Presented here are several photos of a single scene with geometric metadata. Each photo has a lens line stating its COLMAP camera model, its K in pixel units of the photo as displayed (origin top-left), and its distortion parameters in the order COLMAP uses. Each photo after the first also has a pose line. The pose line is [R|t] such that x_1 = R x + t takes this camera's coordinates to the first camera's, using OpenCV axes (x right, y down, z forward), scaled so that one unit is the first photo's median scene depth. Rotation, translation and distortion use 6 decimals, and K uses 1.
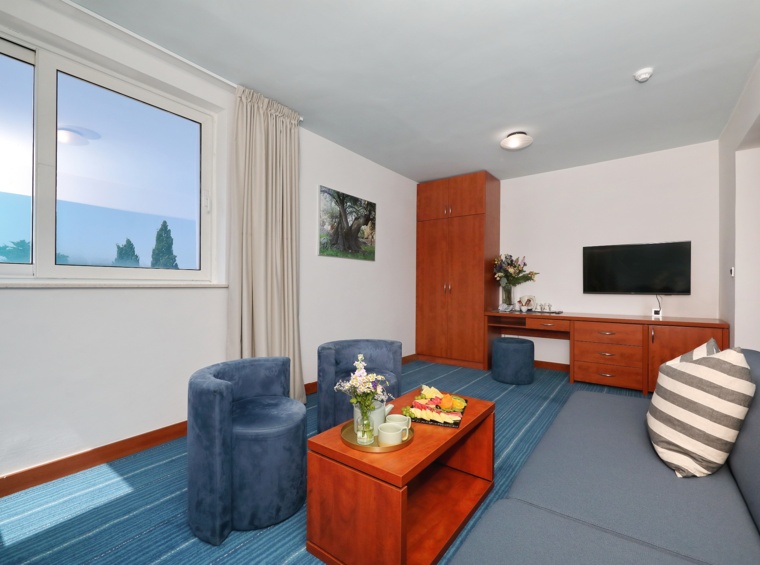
lens RADIAL K [[346.9, 0, 377.7], [0, 346.9, 289.0], [0, 0, 1]] dist [0.006863, 0.000593]
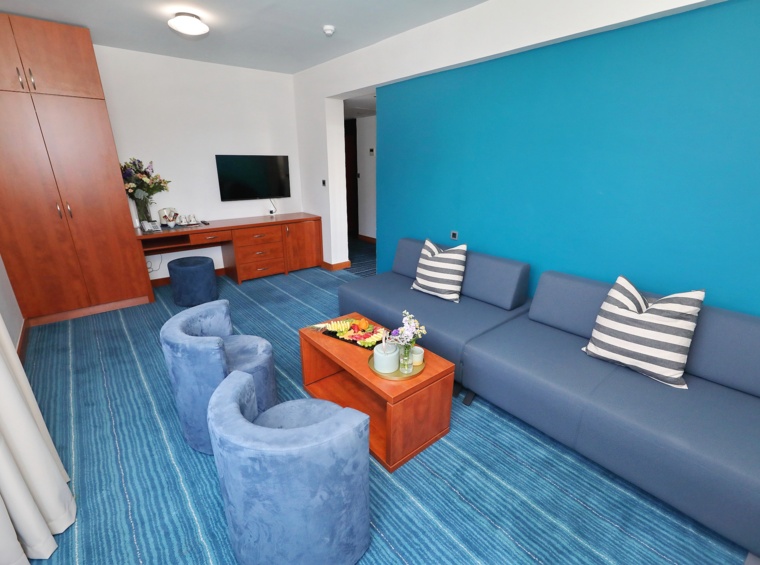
lens RADIAL K [[346.9, 0, 383.2], [0, 346.9, 289.8], [0, 0, 1]] dist [0.006863, 0.000593]
pose [[0.246699, -0.331699, 0.910558, -0.386121], [0.013531, 0.940686, 0.339008, -0.096223], [-0.968998, -0.071312, 0.236554, 0.271323]]
